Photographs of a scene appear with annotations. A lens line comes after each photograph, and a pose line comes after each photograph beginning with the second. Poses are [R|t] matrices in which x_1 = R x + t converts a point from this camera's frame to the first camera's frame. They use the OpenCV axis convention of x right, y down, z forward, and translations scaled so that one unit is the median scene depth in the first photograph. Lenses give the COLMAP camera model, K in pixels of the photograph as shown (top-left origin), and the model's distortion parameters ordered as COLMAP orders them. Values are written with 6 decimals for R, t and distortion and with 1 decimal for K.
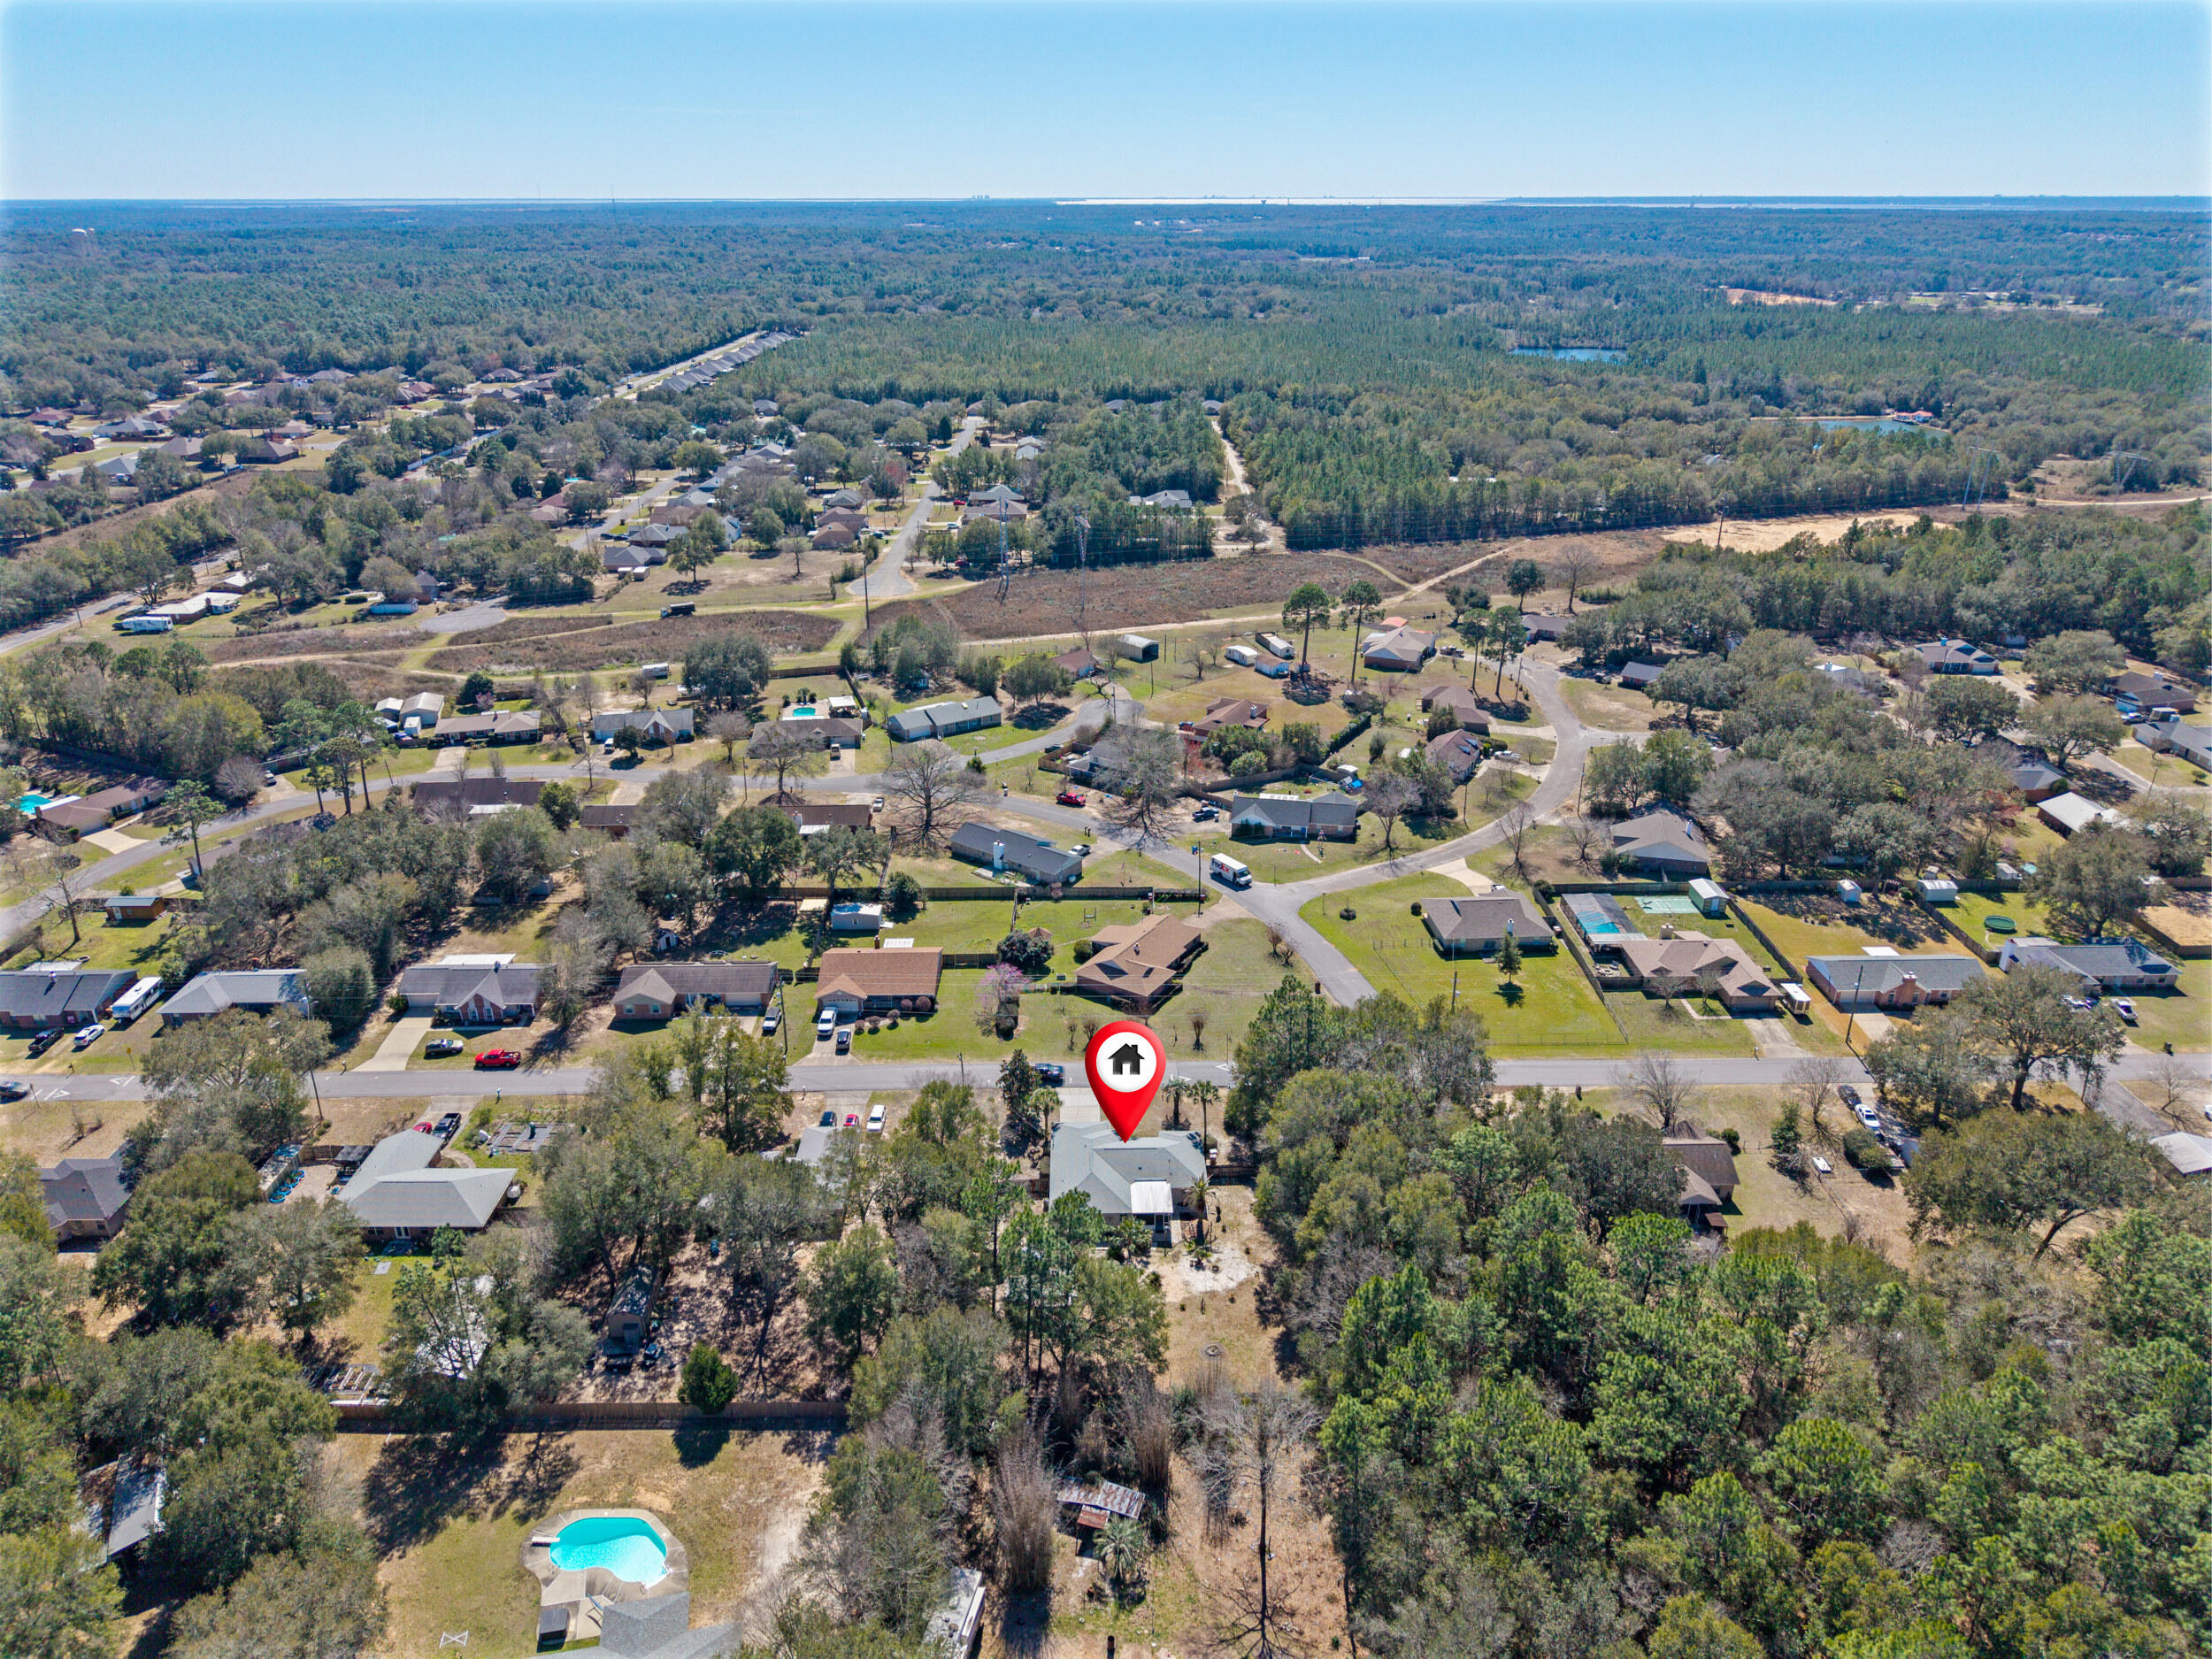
lens RADIAL K [[1484.7, 0, 1101.2], [0, 1484.7, 785.0], [0, 0, 1]] dist [0.066902, -0.071125]
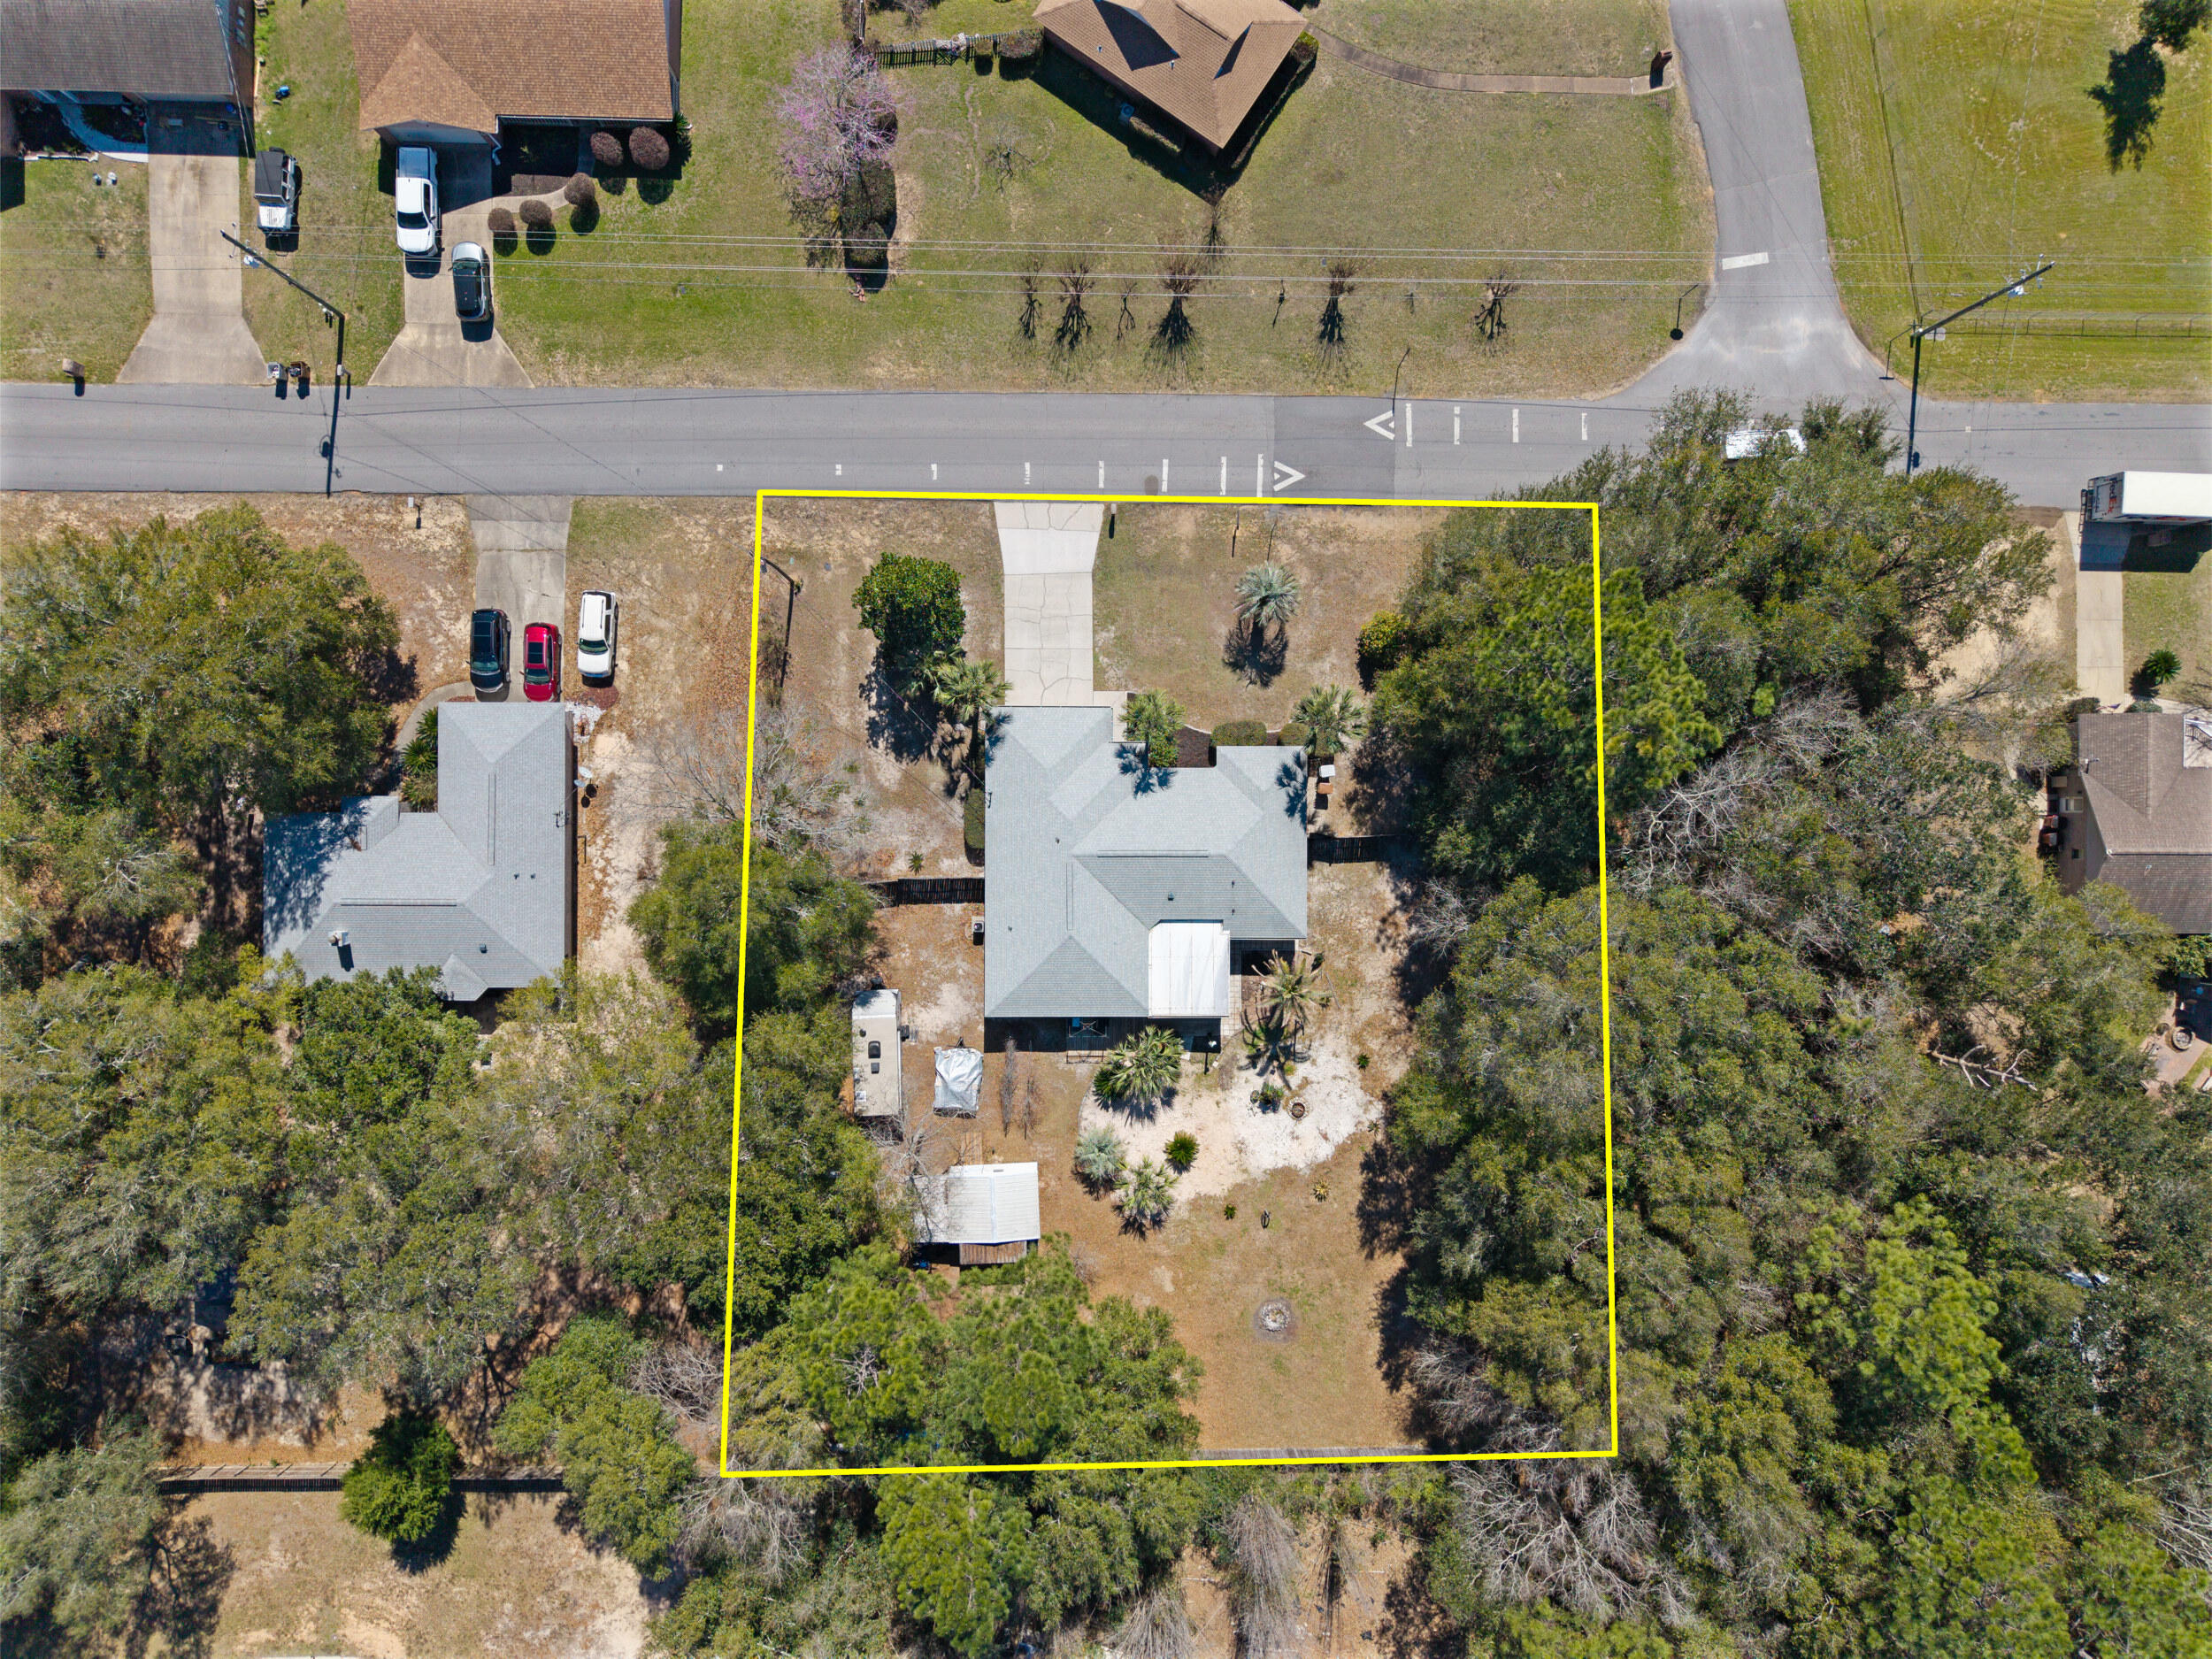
lens RADIAL K [[1484.7, 0, 1101.2], [0, 1484.7, 785.0], [0, 0, 1]] dist [0.066902, -0.071125]
pose [[0.999389, 0.019893, 0.028729, -0.008828], [-0.033993, 0.362892, 0.931211, -0.160706], [0.008100, -0.931619, 0.363346, 0.685902]]
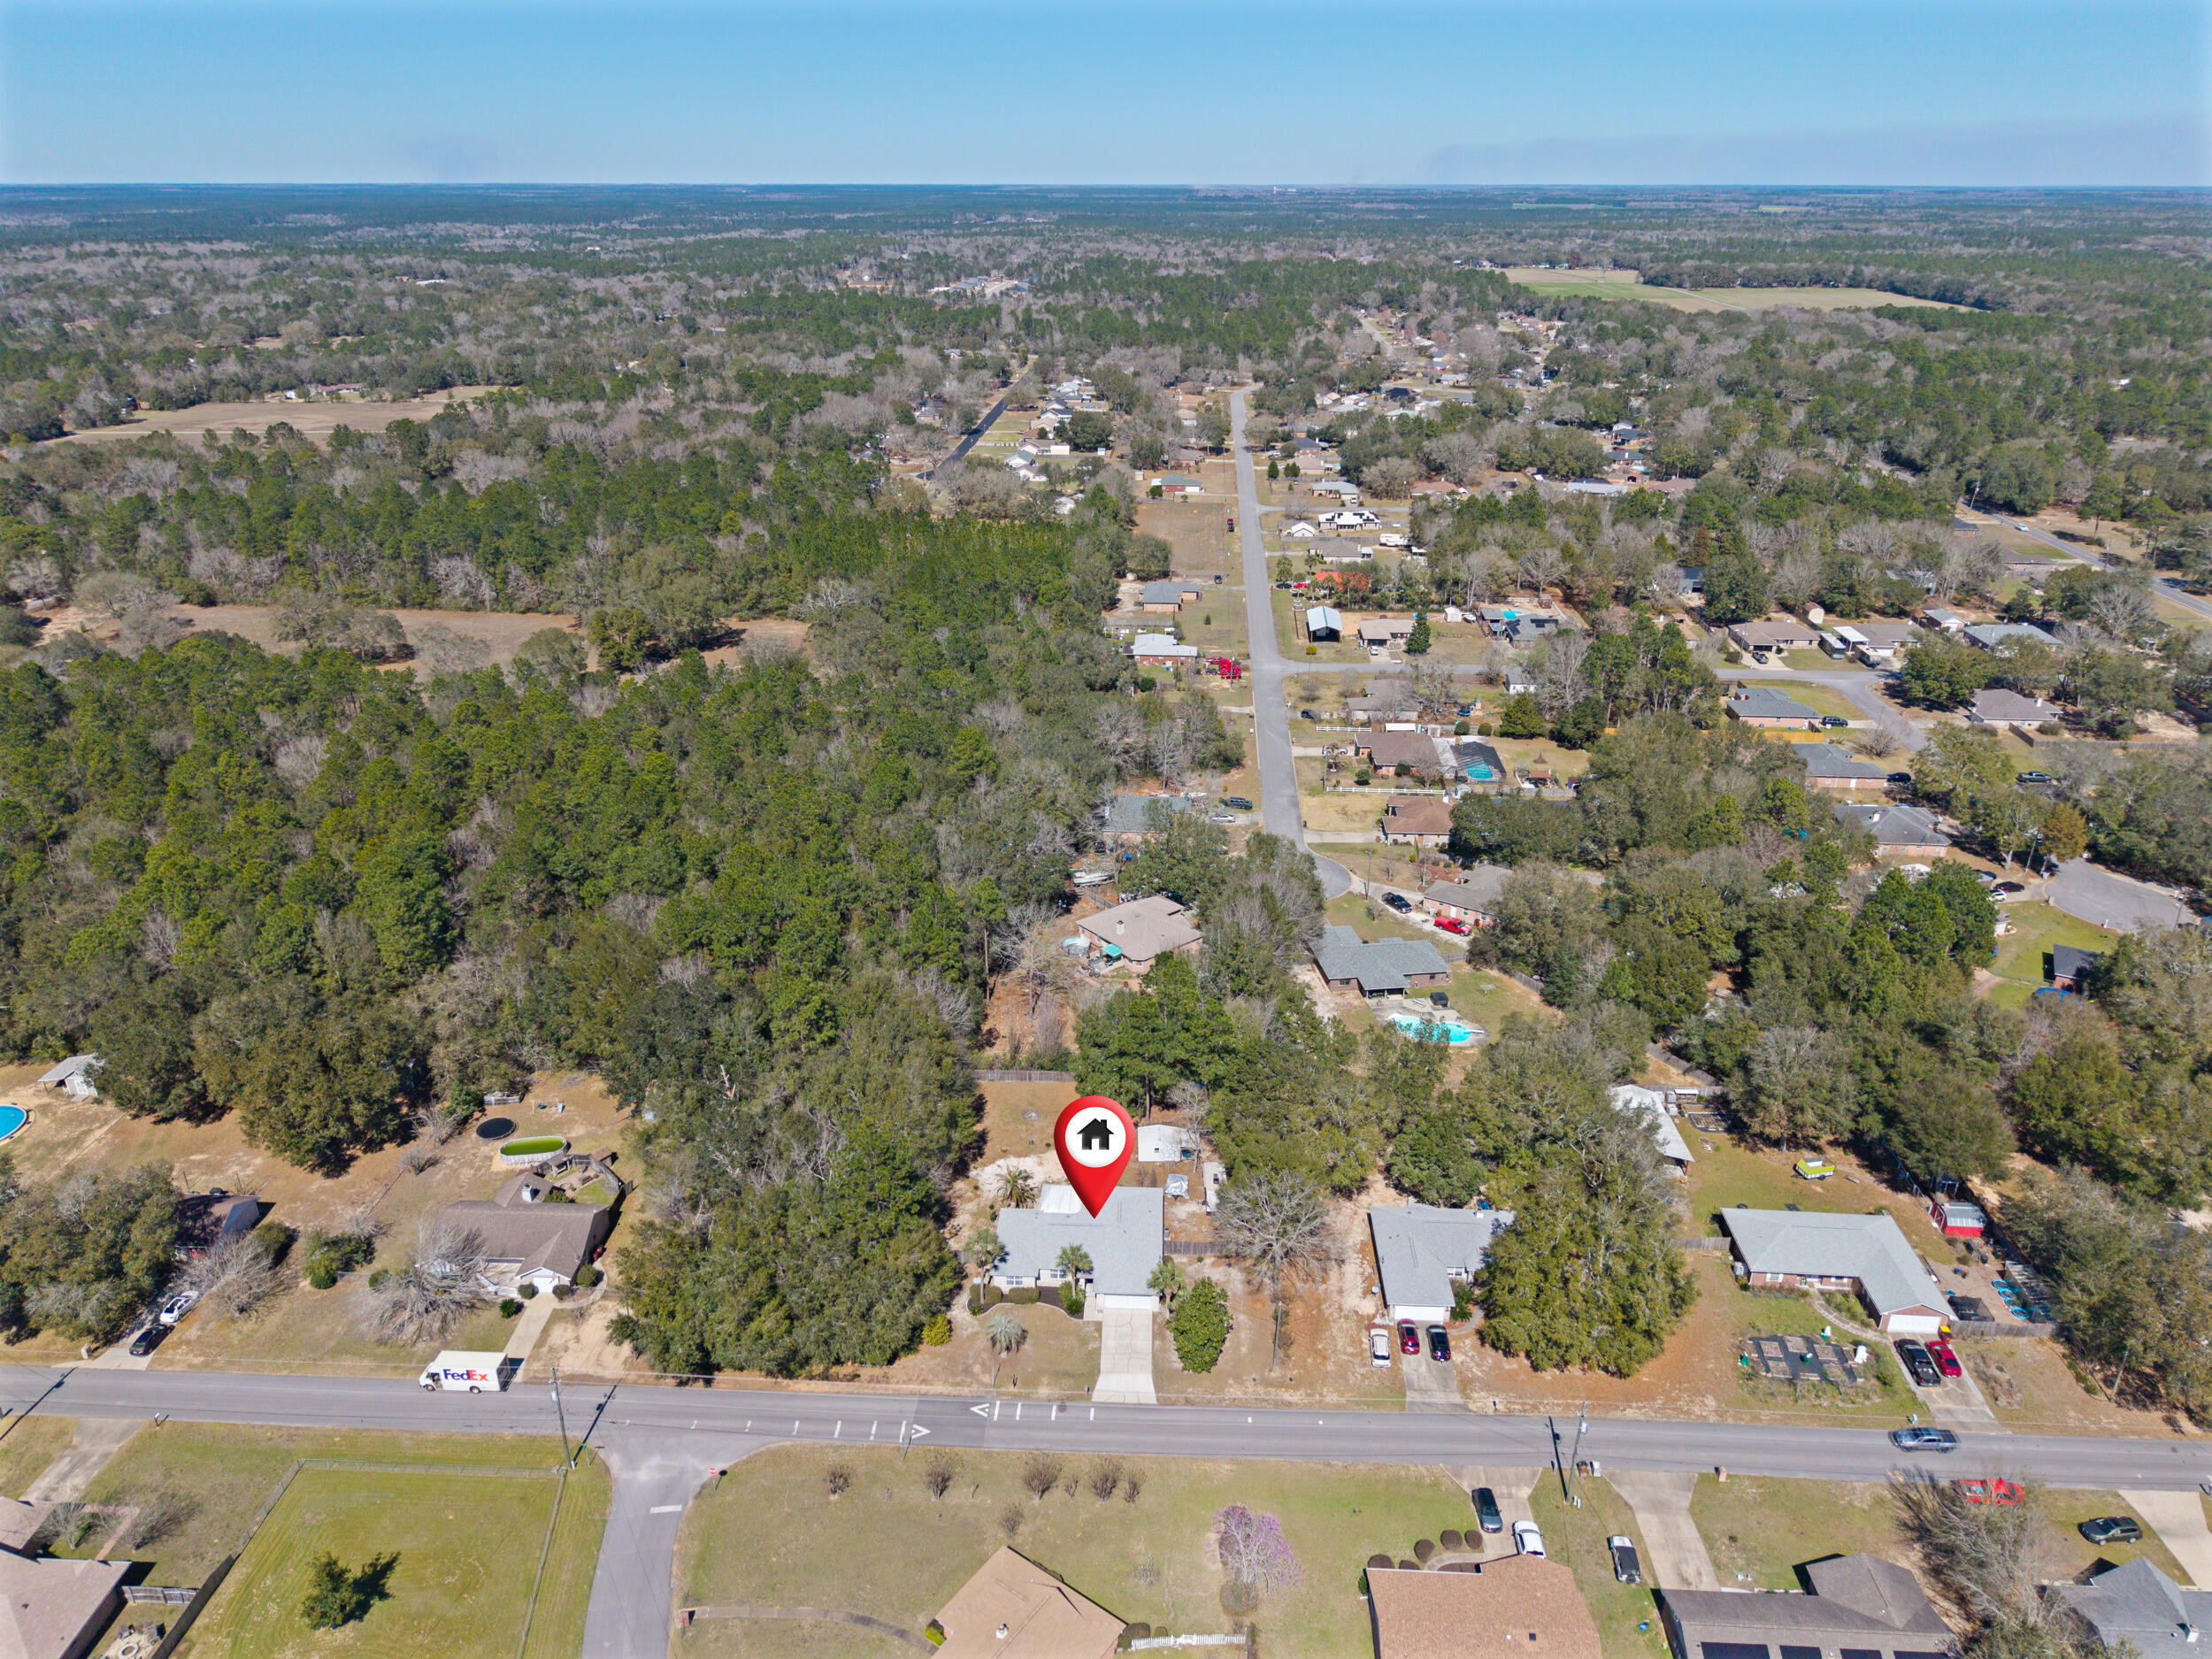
lens RADIAL K [[1469.2, 0, 1102.6], [0, 1469.2, 827.3], [0, 0, 1]] dist [0.029043, -0.035771]
pose [[-0.998093, -0.022624, 0.057434, -0.035381], [0.024816, 0.704872, 0.708900, -0.466050], [-0.056522, 0.708973, -0.702967, 1.181708]]
